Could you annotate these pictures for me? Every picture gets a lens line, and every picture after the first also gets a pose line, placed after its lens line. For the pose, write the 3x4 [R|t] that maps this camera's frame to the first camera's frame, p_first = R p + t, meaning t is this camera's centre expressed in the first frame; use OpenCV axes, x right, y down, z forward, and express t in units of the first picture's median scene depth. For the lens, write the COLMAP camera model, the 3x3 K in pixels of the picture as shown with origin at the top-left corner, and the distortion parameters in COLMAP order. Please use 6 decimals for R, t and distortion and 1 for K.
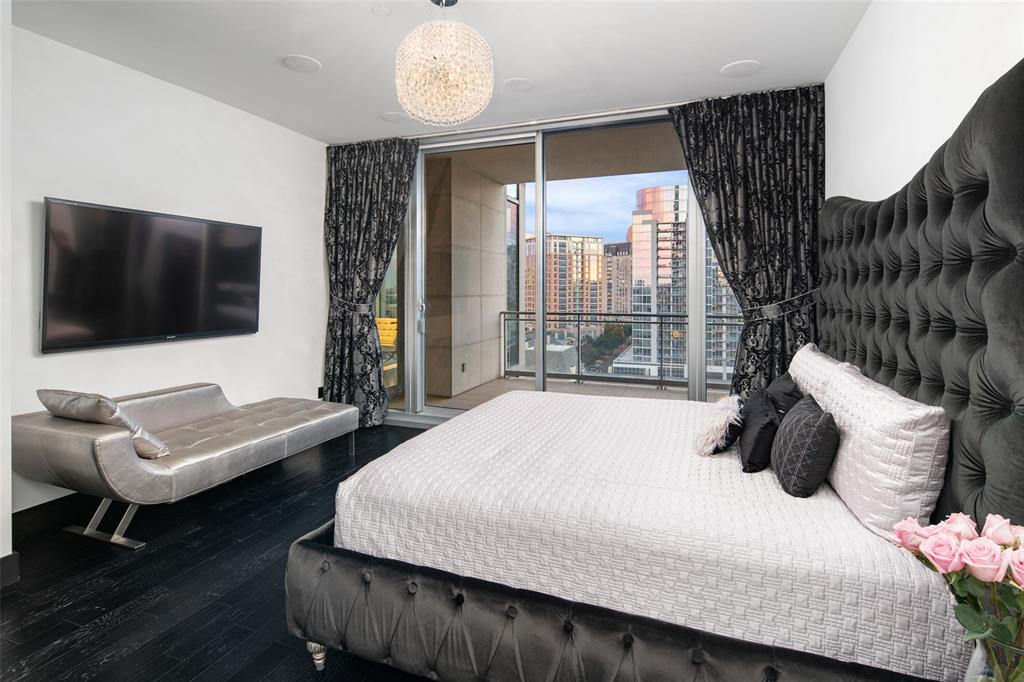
lens RADIAL K [[504.0, 0, 515.9], [0, 504.0, 289.3], [0, 0, 1]] dist [-0.000914, -0.000042]
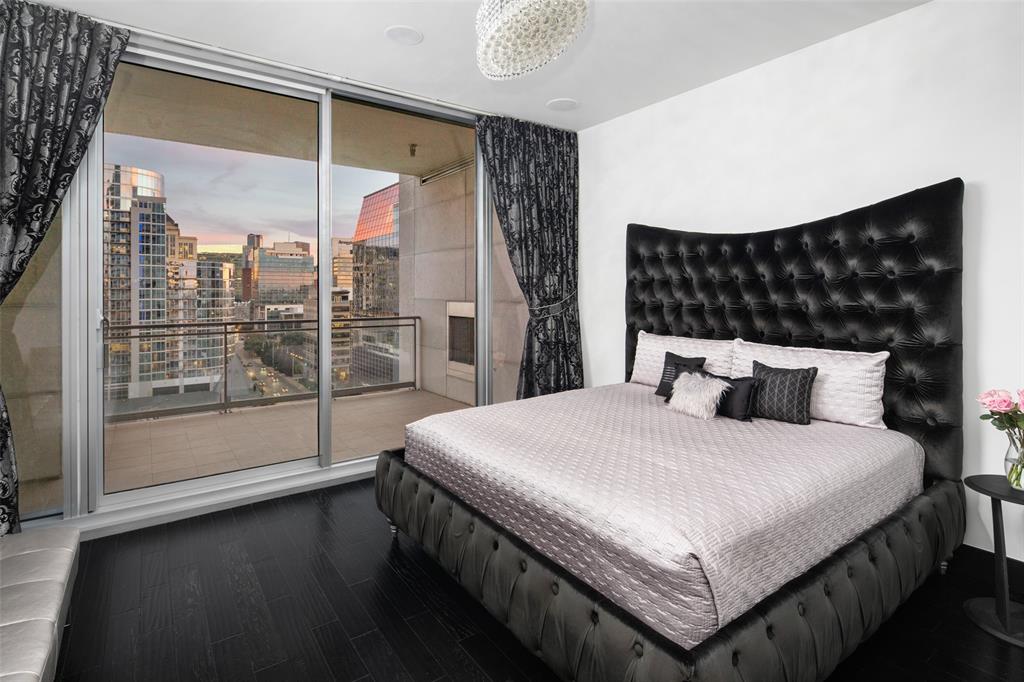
lens RADIAL K [[513.0, 0, 502.9], [0, 513.0, 293.3], [0, 0, 1]] dist [0.001852, -0.000289]
pose [[0.557821, -0.003717, 0.829953, -0.415819], [0.001773, 0.999993, 0.003287, 0.000501], [-0.829959, -0.000362, 0.557824, 0.293304]]
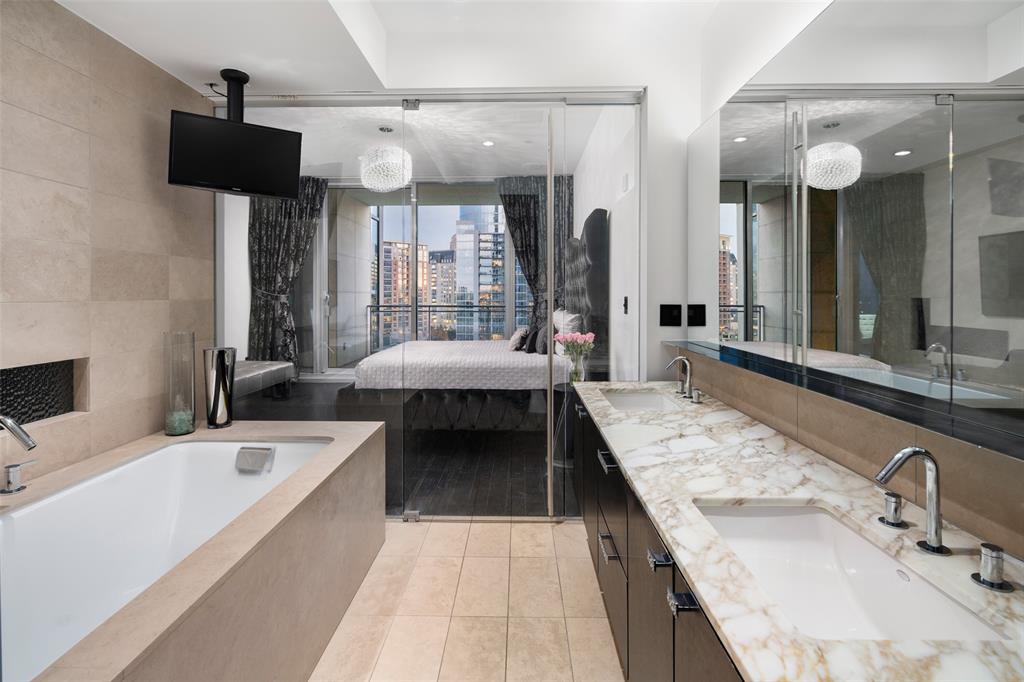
lens RADIAL K [[500.8, 0, 511.4], [0, 500.8, 325.1], [0, 0, 1]] dist [-0.001800, -0.000176]
pose [[0.943035, -0.018230, 0.332195, -0.169041], [-0.000863, 0.998360, 0.057239, 0.032632], [-0.332694, -0.054265, 0.941472, -0.505265]]
